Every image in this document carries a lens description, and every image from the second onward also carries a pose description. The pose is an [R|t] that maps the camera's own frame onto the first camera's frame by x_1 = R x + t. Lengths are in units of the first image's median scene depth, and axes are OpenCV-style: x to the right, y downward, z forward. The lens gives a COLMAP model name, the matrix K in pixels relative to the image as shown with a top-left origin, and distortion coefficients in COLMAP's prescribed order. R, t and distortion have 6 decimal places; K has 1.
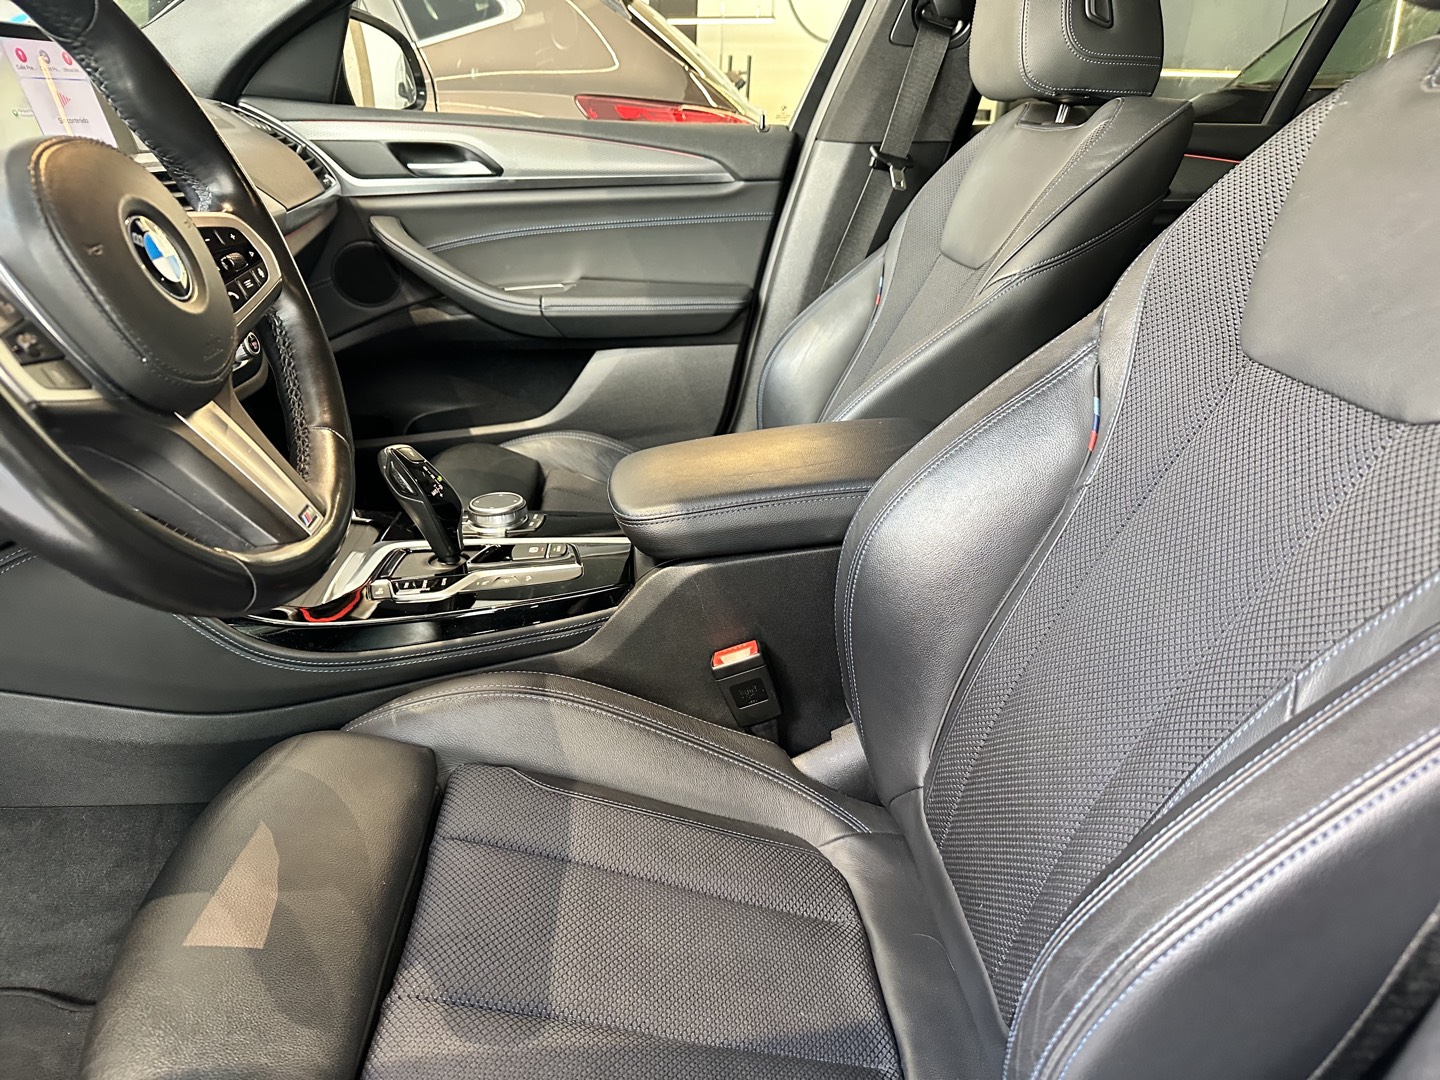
lens RADIAL K [[1007.5, 0, 724.5], [0, 1007.5, 535.3], [0, 0, 1]] dist [-0.005626, -0.009737]
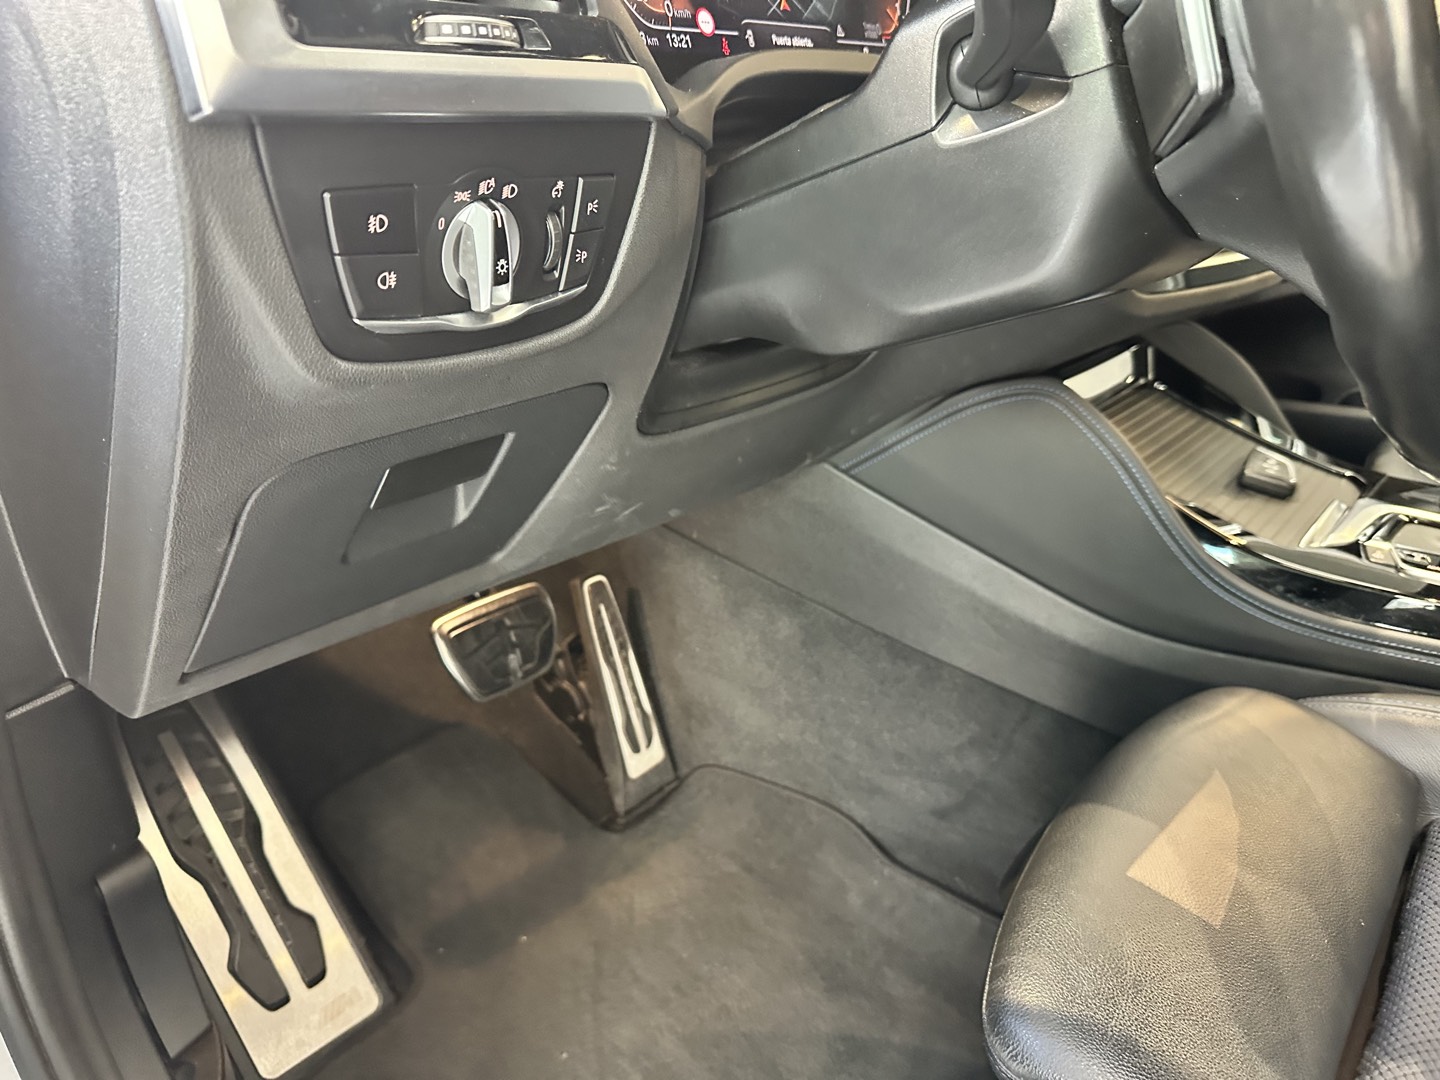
lens RADIAL K [[984.2, 0, 720.0], [0, 984.2, 540.0], [0, 0, 1]] dist [0.029926, -0.055109]
pose [[0.721343, 0.293188, -0.627459, -0.204623], [-0.291078, 0.950416, 0.109462, 0.094091], [0.628440, 0.103680, 0.770917, 0.093226]]
